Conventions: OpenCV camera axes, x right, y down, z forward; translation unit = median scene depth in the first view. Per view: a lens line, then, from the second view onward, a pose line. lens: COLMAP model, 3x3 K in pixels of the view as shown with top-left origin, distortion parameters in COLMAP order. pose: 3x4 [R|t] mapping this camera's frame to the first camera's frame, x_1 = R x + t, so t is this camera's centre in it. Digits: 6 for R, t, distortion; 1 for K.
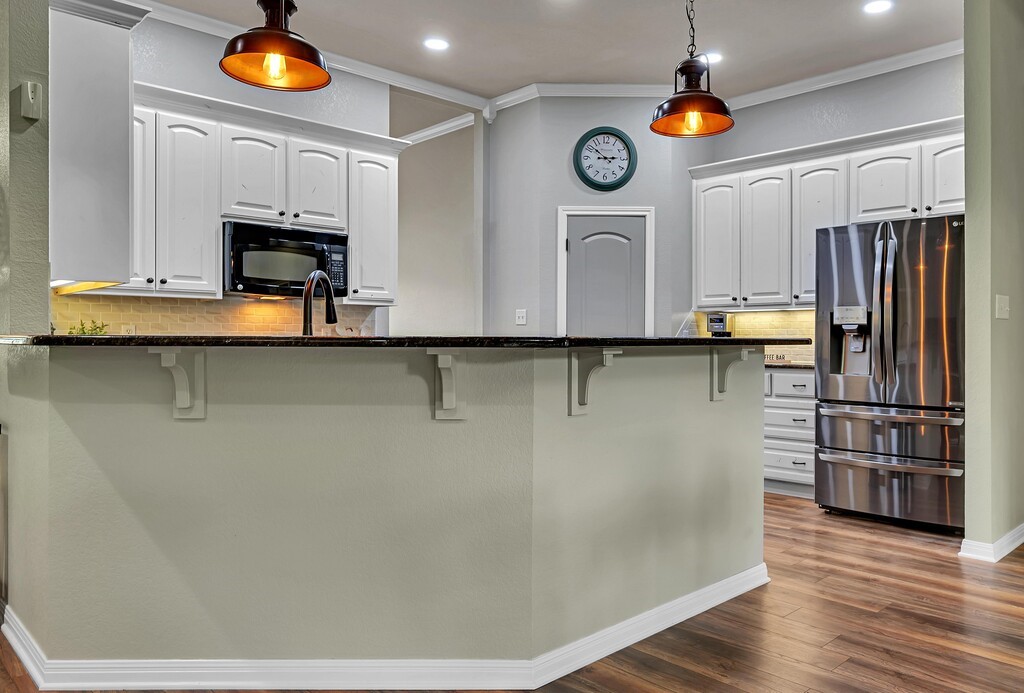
lens RADIAL K [[739.4, 0, 568.6], [0, 739.4, 347.3], [0, 0, 1]] dist [-0.032504, 0.000703]
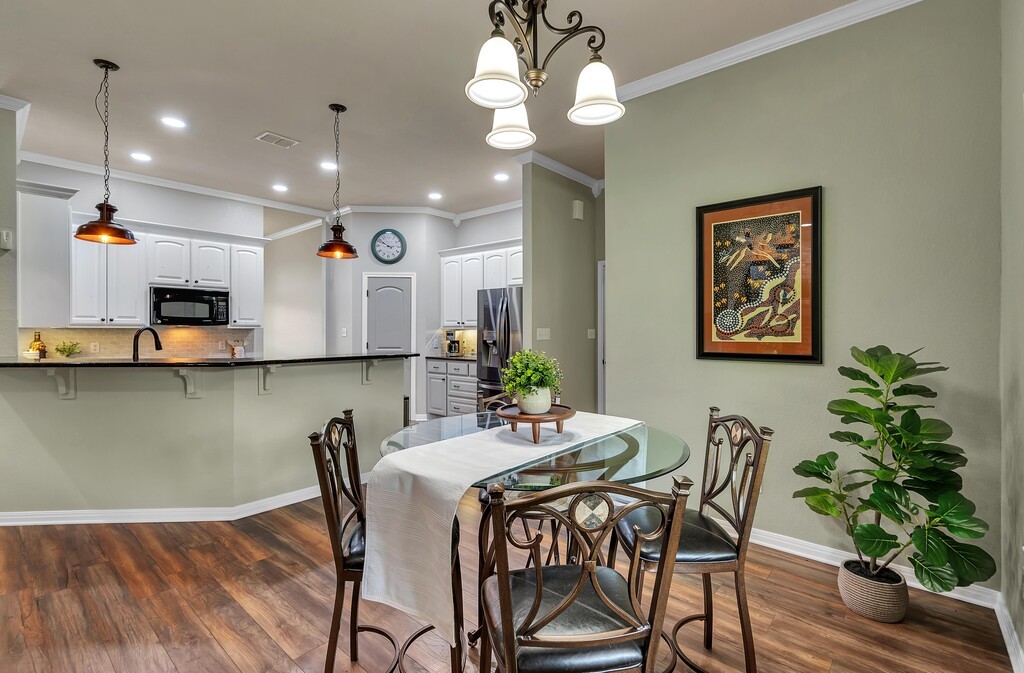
lens RADIAL K [[464.8, 0, 515.9], [0, 464.8, 332.5], [0, 0, 1]] dist [-0.020877, -0.000767]
pose [[0.997446, -0.002845, 0.071367, 0.349604], [0.003222, 0.999981, -0.005163, -0.042541], [-0.071351, 0.005380, 0.997437, -0.213752]]
